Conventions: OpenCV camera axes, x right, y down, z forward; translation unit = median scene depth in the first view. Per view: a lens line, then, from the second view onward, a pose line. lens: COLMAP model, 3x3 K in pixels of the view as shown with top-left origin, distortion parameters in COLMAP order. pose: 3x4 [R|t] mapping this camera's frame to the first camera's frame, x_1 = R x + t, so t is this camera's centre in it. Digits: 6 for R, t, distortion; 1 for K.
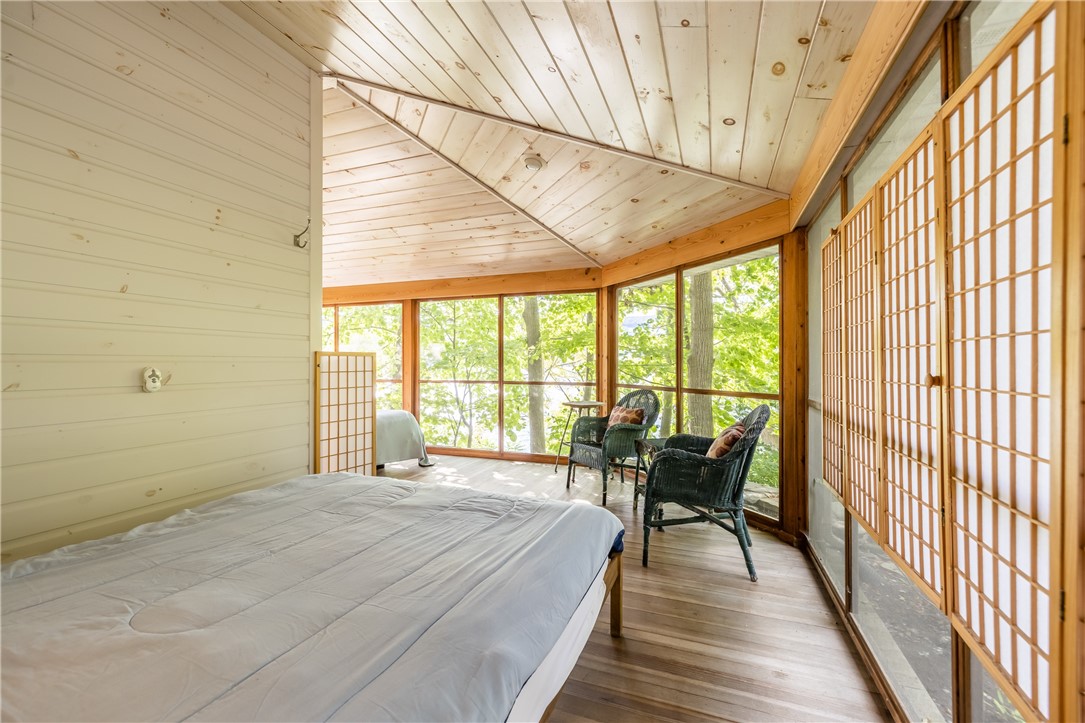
lens RADIAL K [[454.7, 0, 542.4], [0, 454.7, 357.8], [0, 0, 1]] dist [0.000855, 0.000037]
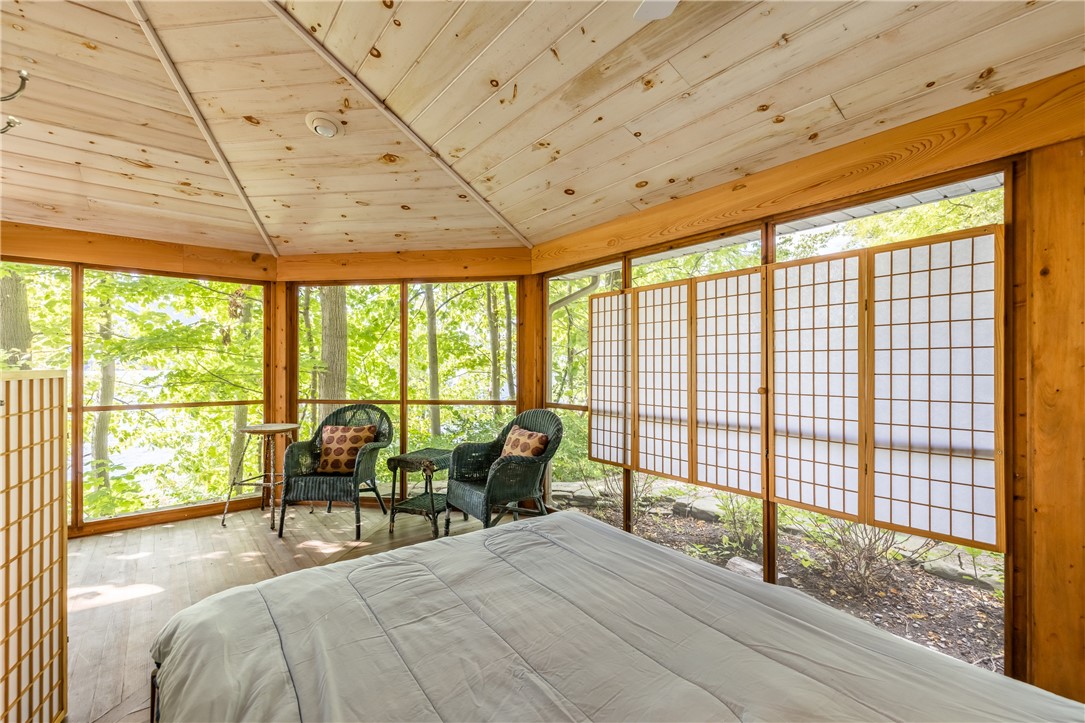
lens RADIAL K [[467.4, 0, 542.5], [0, 467.4, 361.5], [0, 0, 1]] dist [0.001196, 0.000112]
pose [[0.508707, 0.006008, 0.860919, -0.455017], [-0.008256, 0.999964, -0.002100, -0.020841], [-0.860900, -0.006040, 0.508738, 0.231059]]
